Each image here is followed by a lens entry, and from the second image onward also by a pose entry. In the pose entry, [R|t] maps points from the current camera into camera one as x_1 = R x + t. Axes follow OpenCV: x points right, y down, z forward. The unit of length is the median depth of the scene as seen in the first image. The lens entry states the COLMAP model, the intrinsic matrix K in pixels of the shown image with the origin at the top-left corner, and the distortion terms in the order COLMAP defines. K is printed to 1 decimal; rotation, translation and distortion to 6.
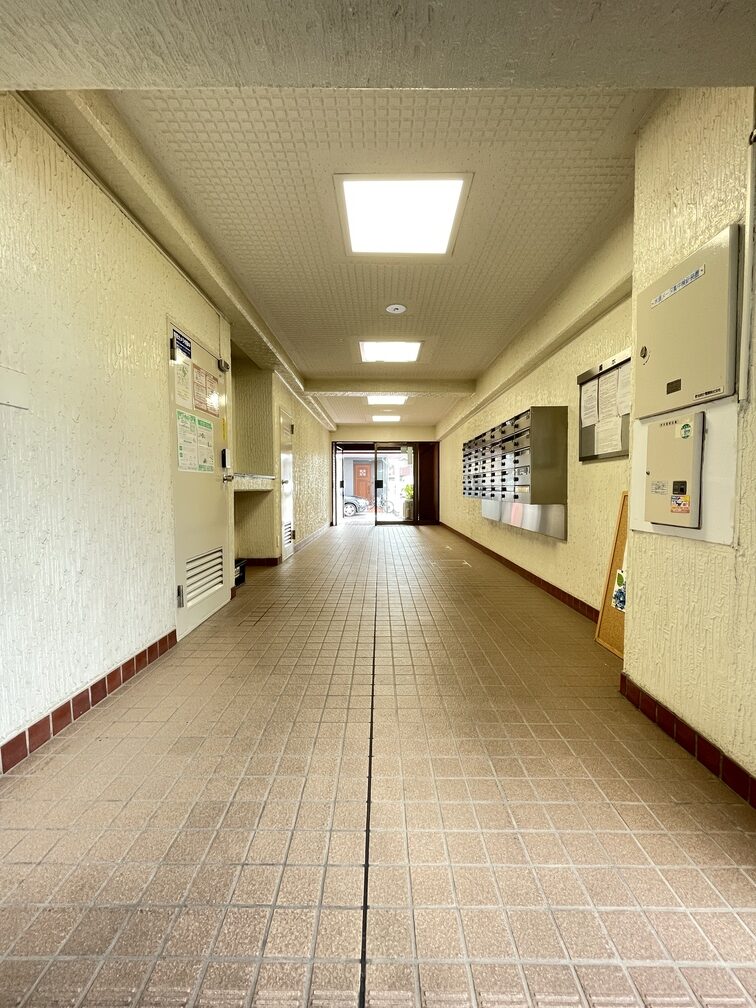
lens RADIAL K [[408.4, 0, 376.6], [0, 408.4, 502.3], [0, 0, 1]] dist [-0.003060, 0.000340]
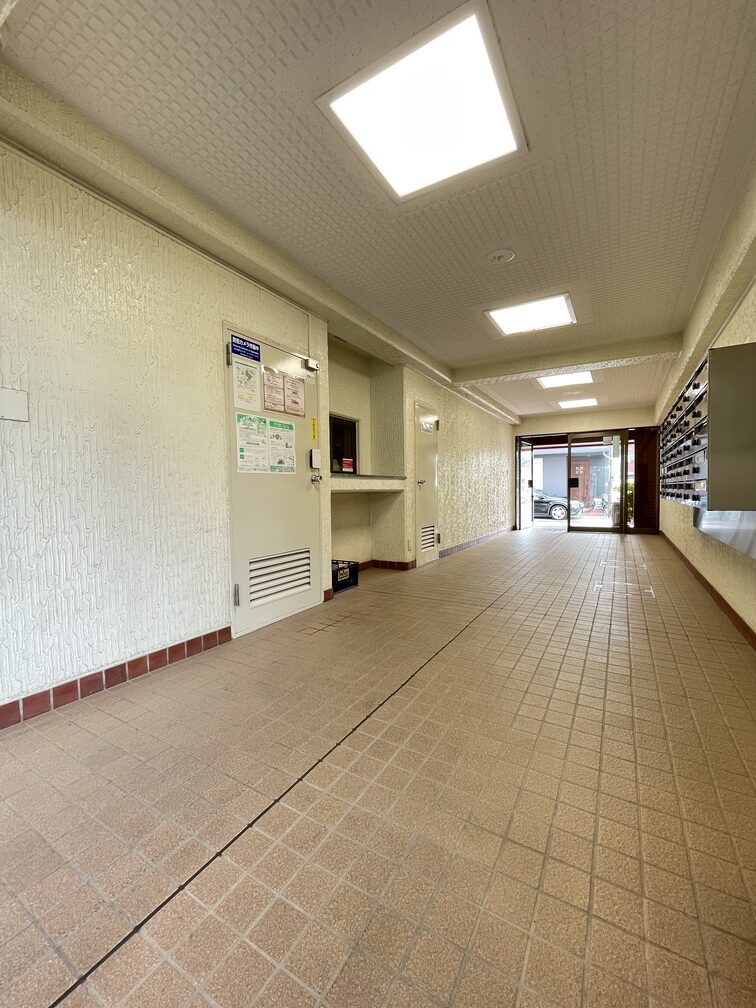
lens RADIAL K [[408.4, 0, 373.8], [0, 408.4, 503.7], [0, 0, 1]] dist [-0.003060, 0.000340]
pose [[0.862681, 0.006553, -0.505706, 0.168236], [-0.006282, 0.999978, 0.002241, -0.001398], [0.505709, 0.001244, 0.862703, 0.147183]]
